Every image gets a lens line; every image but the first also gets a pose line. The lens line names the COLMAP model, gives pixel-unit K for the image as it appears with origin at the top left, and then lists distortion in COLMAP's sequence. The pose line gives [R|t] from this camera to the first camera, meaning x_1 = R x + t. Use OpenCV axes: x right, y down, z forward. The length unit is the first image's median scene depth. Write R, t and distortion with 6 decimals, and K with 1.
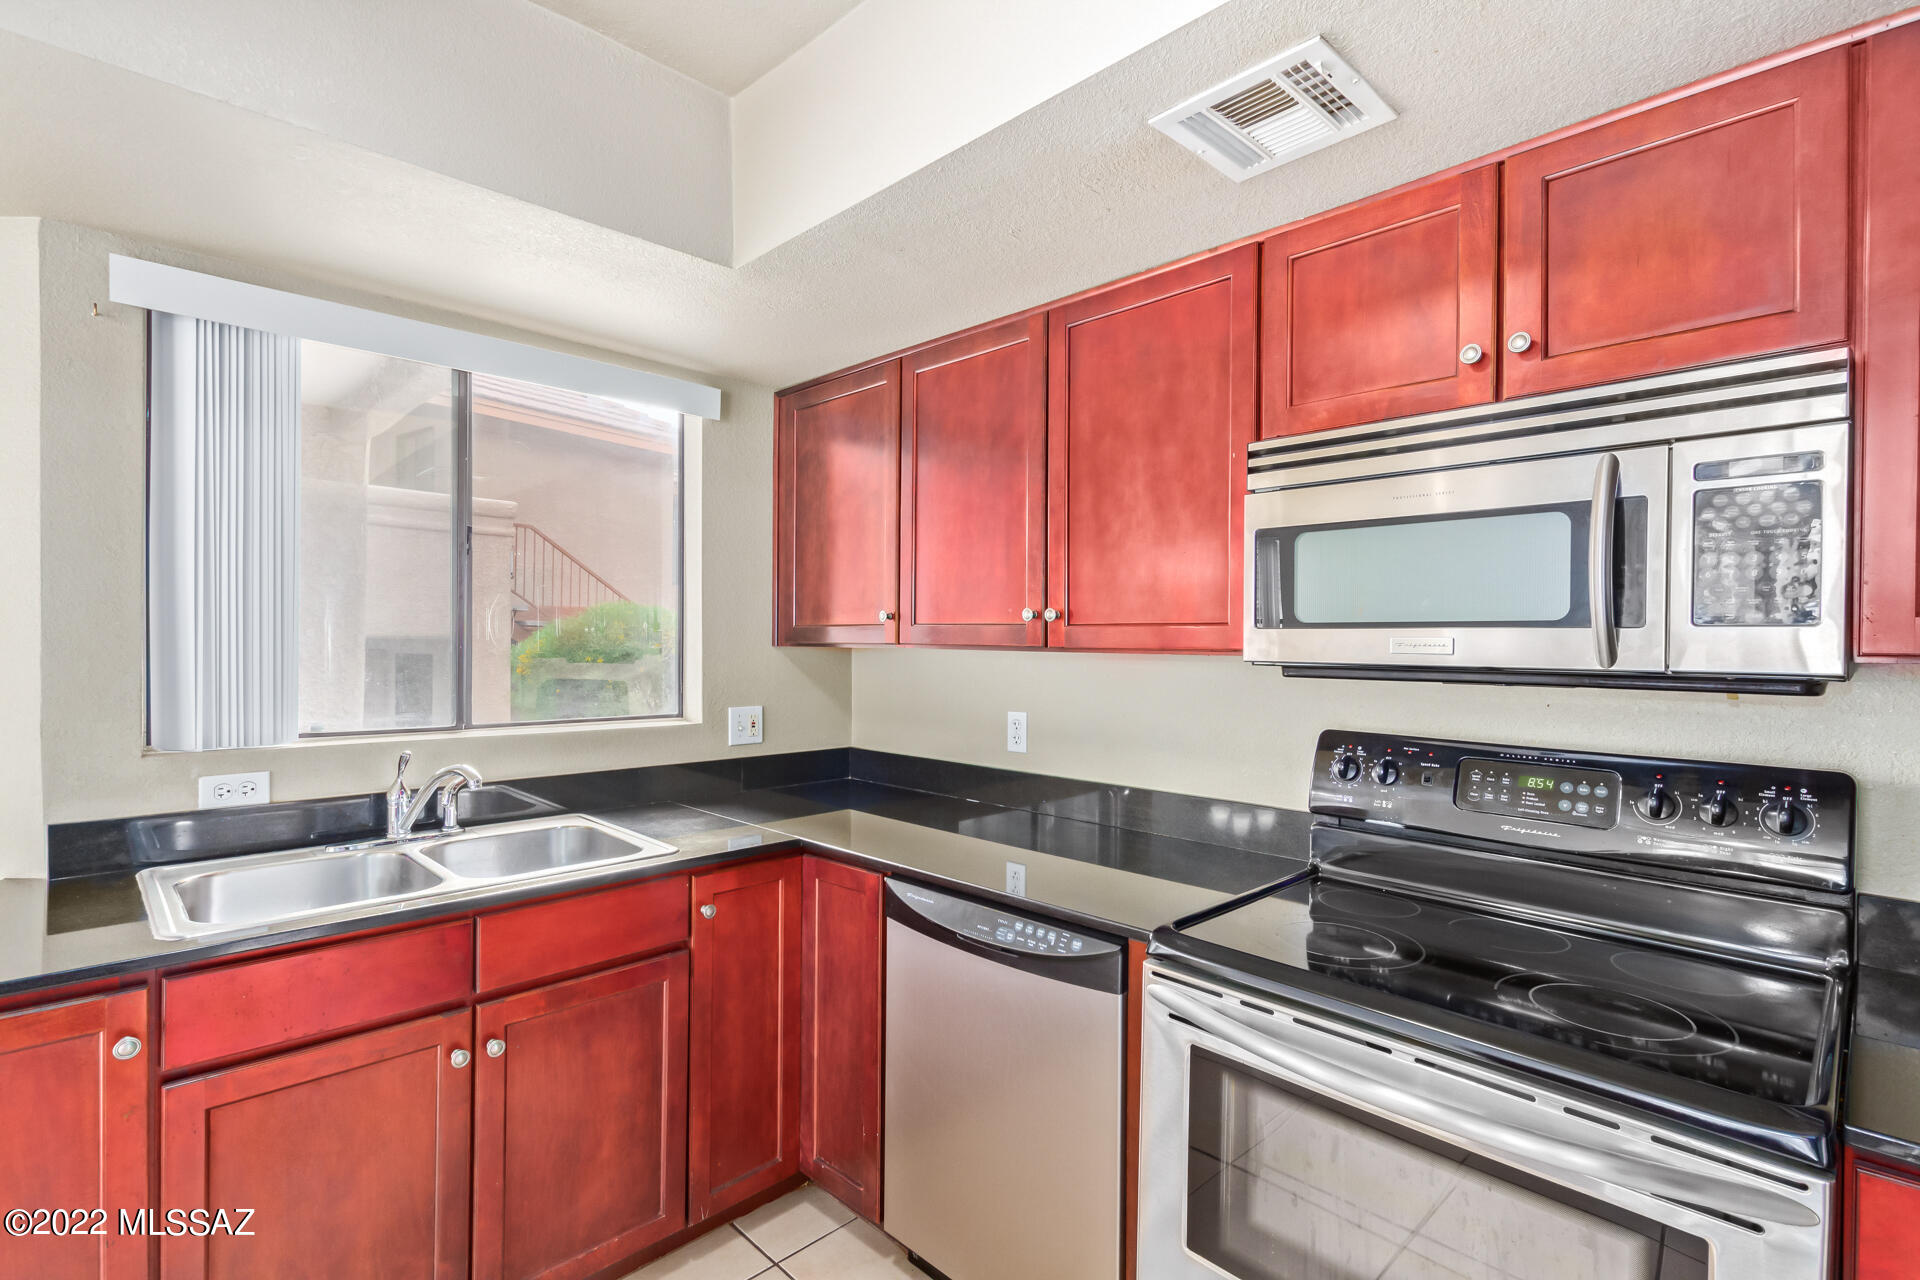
lens RADIAL K [[896.6, 0, 968.6], [0, 896.6, 648.5], [0, 0, 1]] dist [0.010279, -0.003128]
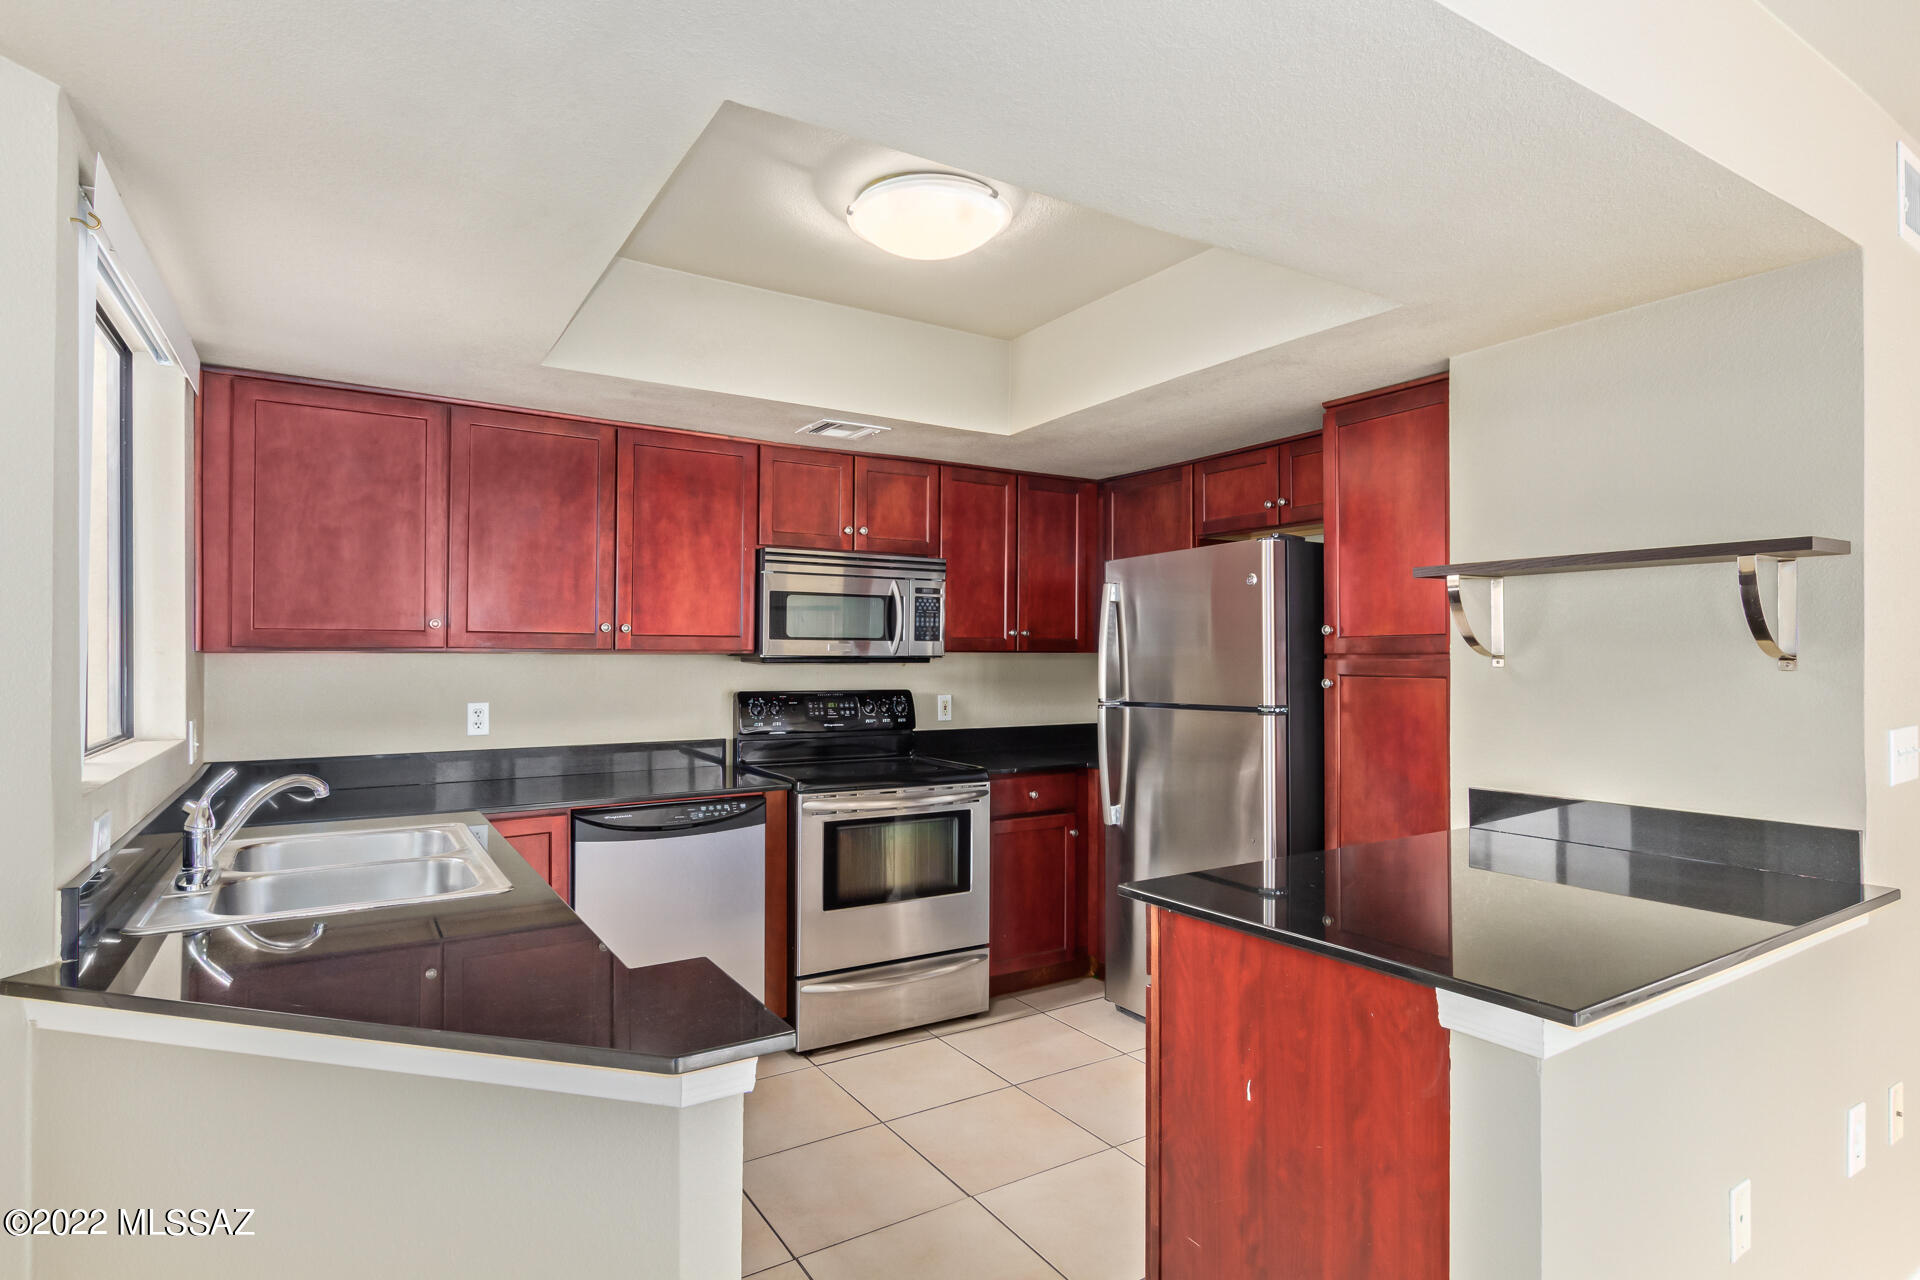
lens RADIAL K [[1013.4, 0, 977.7], [0, 1013.4, 645.9], [0, 0, 1]] dist [0.005176, -0.000501]
pose [[0.200225, -0.001656, 0.979749, -1.386752], [0.005465, 0.999985, 0.000573, -0.004955], [-0.979735, 0.005240, 0.200231, 0.060525]]
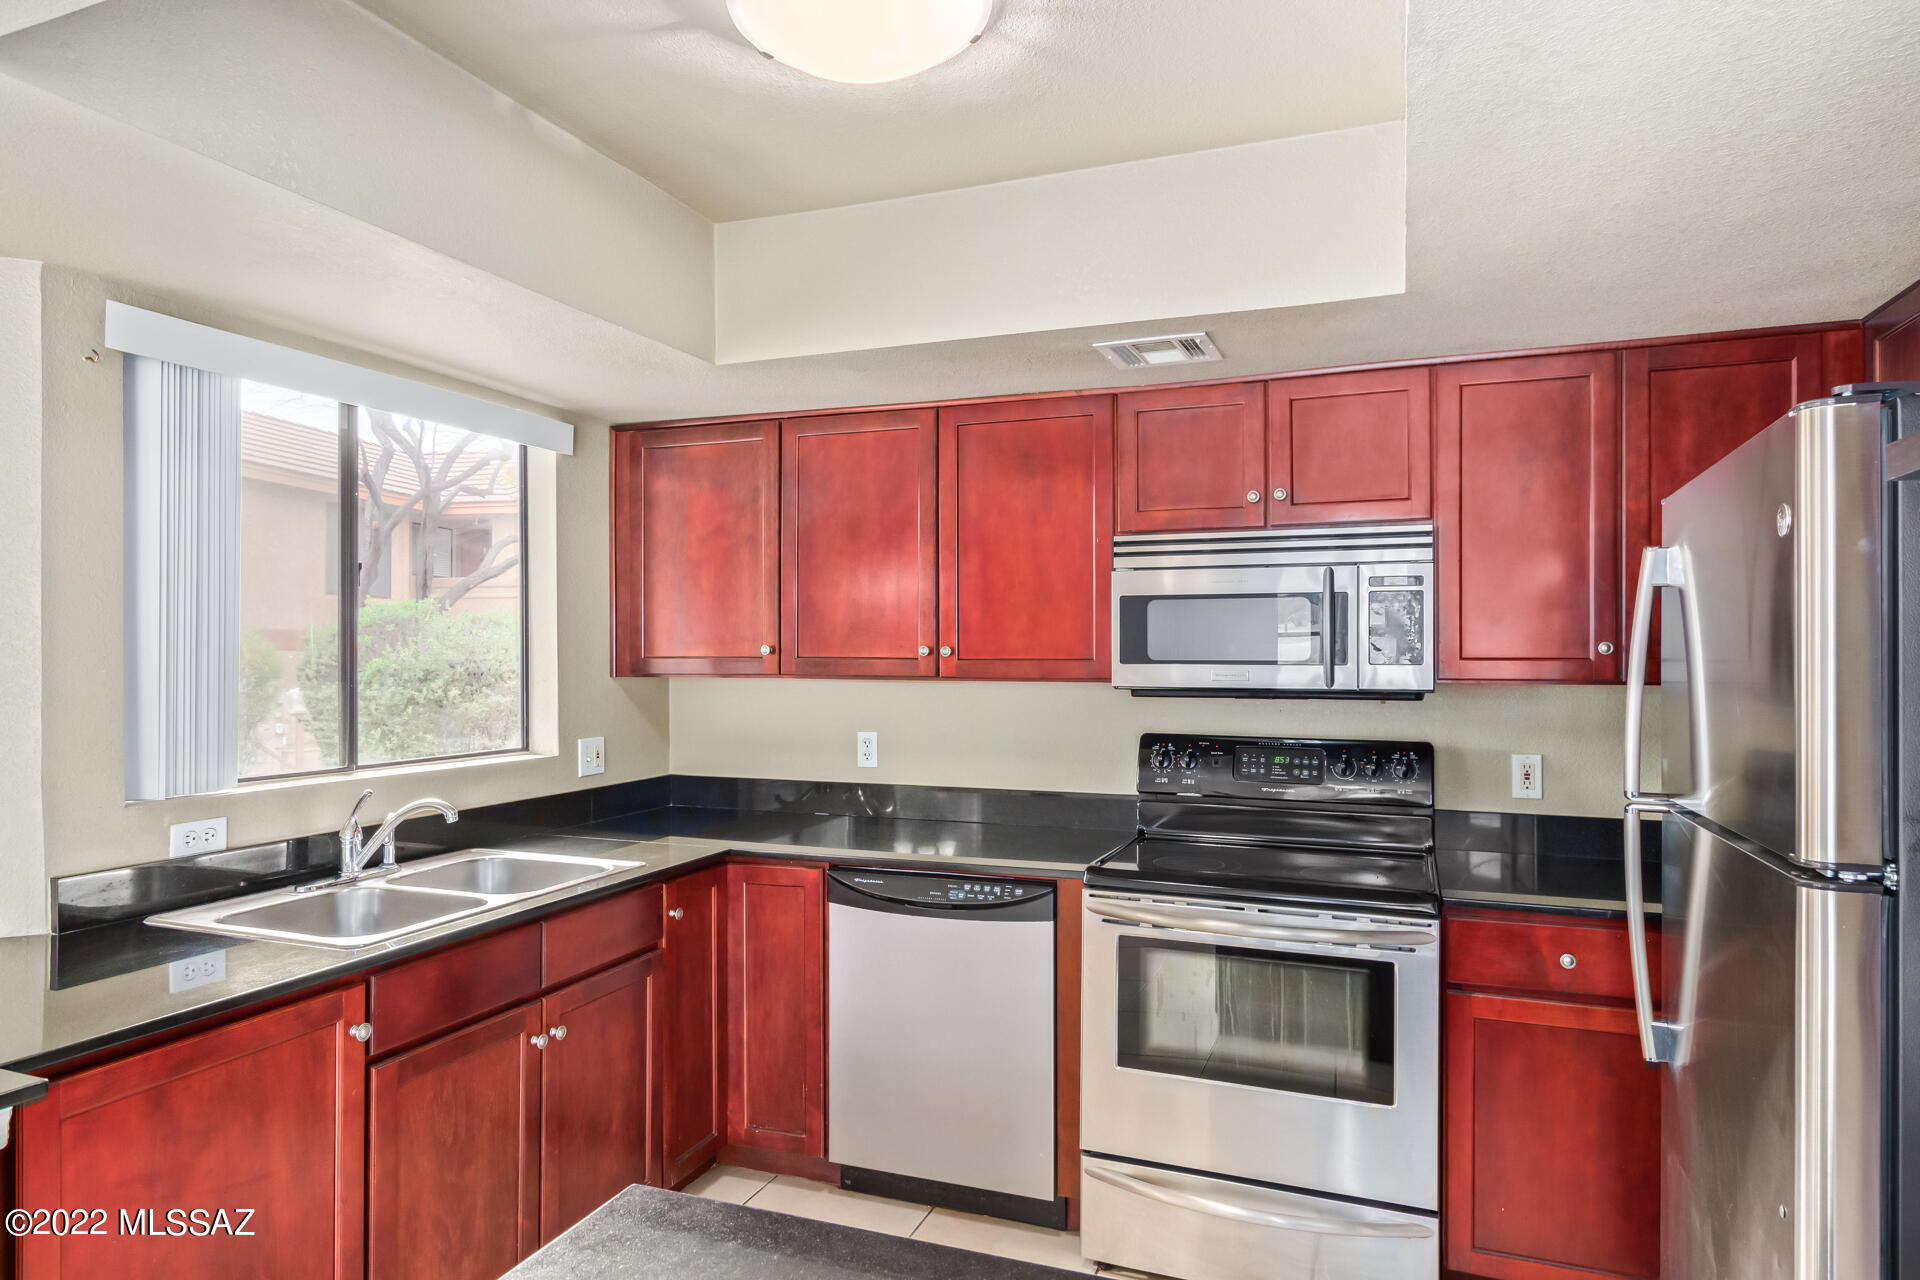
lens RADIAL K [[1134.9, 0, 957.8], [0, 1134.9, 646.8], [0, 0, 1]] dist [0.000458, -0.005166]
pose [[0.913490, -0.007225, 0.406796, -0.505211], [0.011326, 0.999906, -0.007675, -0.029602], [-0.406703, 0.011619, 0.913487, -0.431678]]
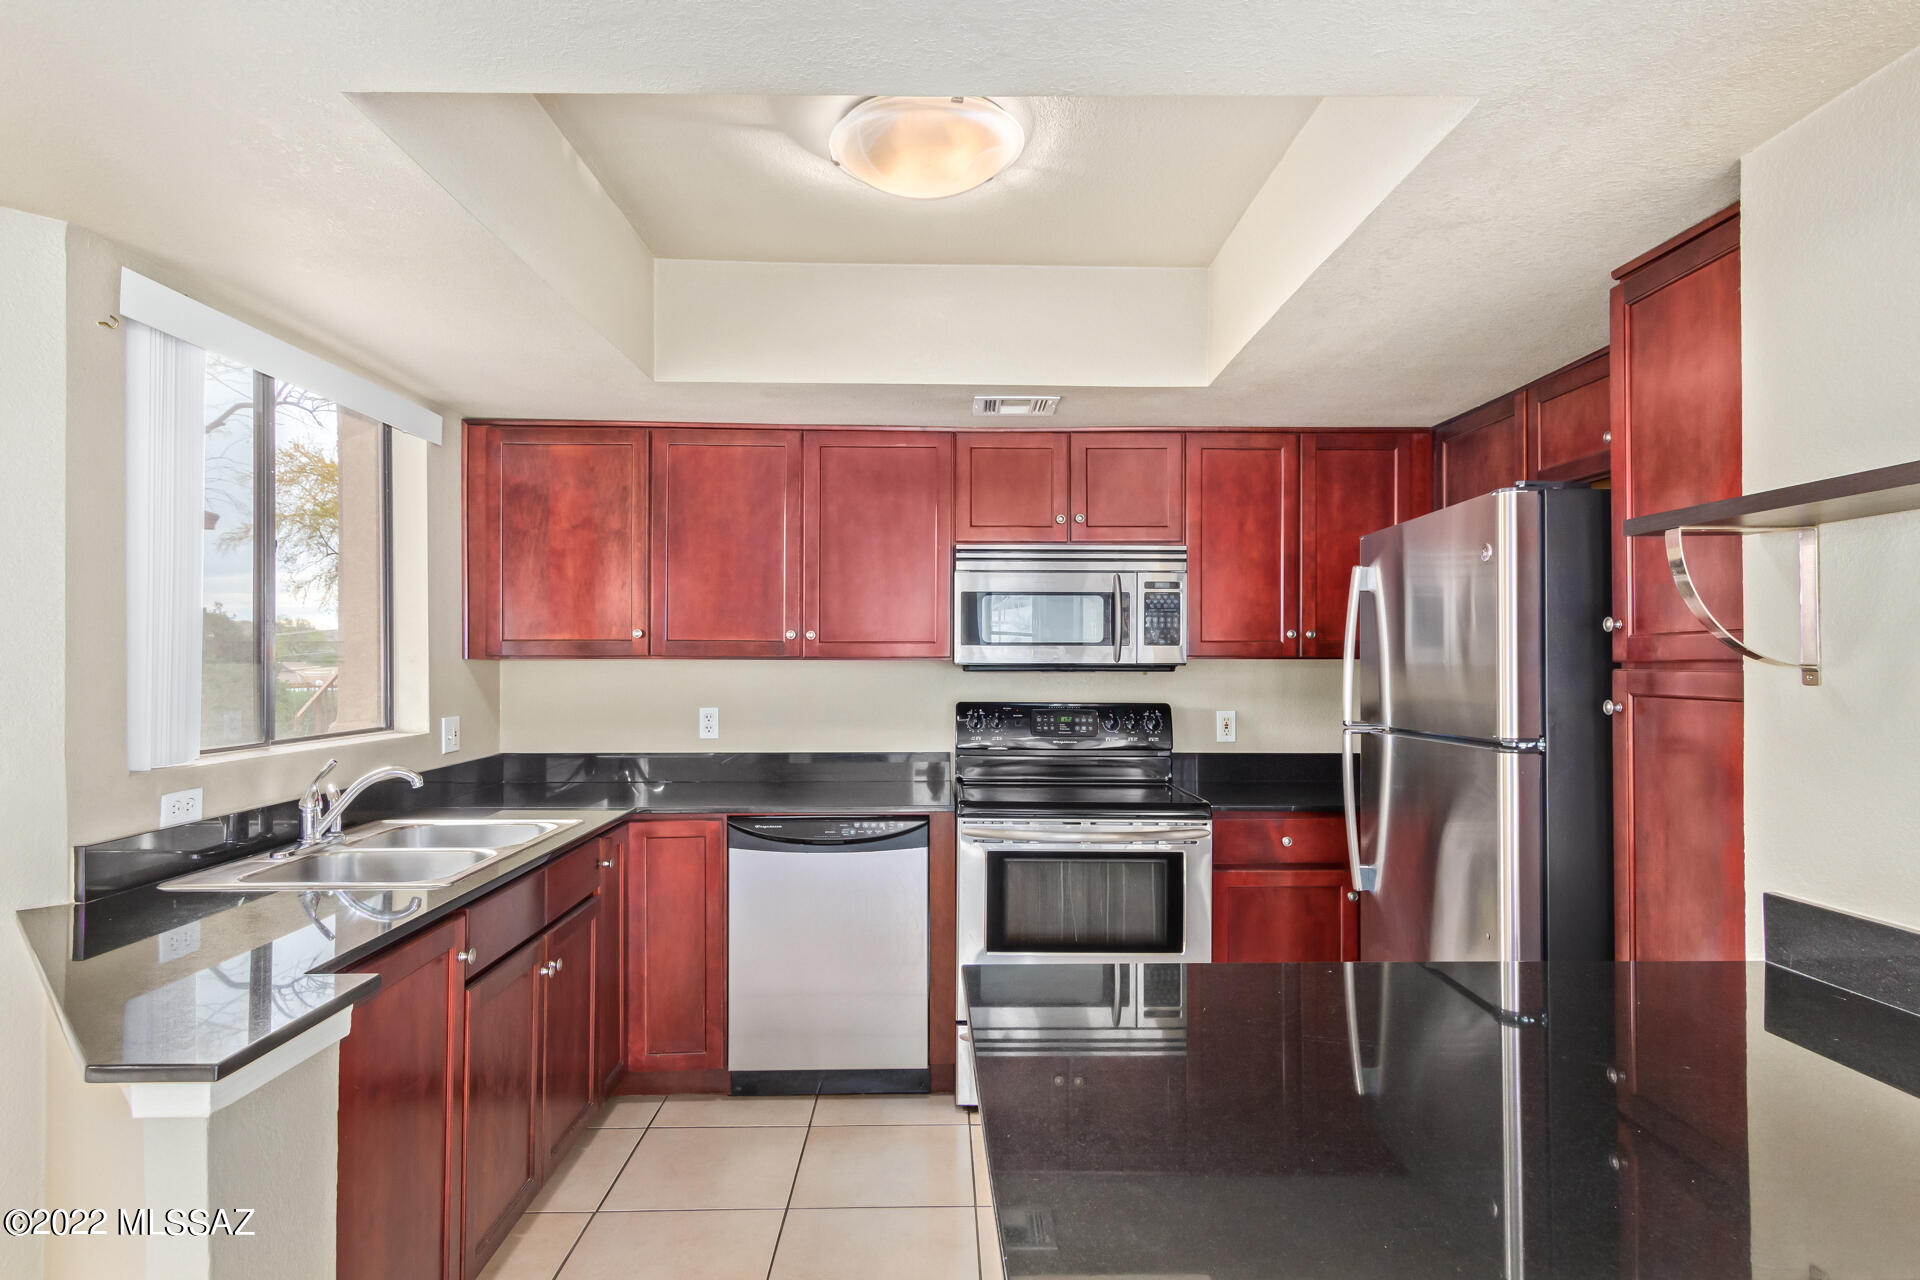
lens RADIAL K [[1094.4, 0, 961.3], [0, 1094.4, 649.8], [0, 0, 1]] dist [0.008020, 0.002128]
pose [[0.687040, -0.003431, 0.726612, -0.998549], [0.010159, 0.999936, -0.004884, -0.001635], [-0.726549, 0.010737, 0.687031, -0.415133]]
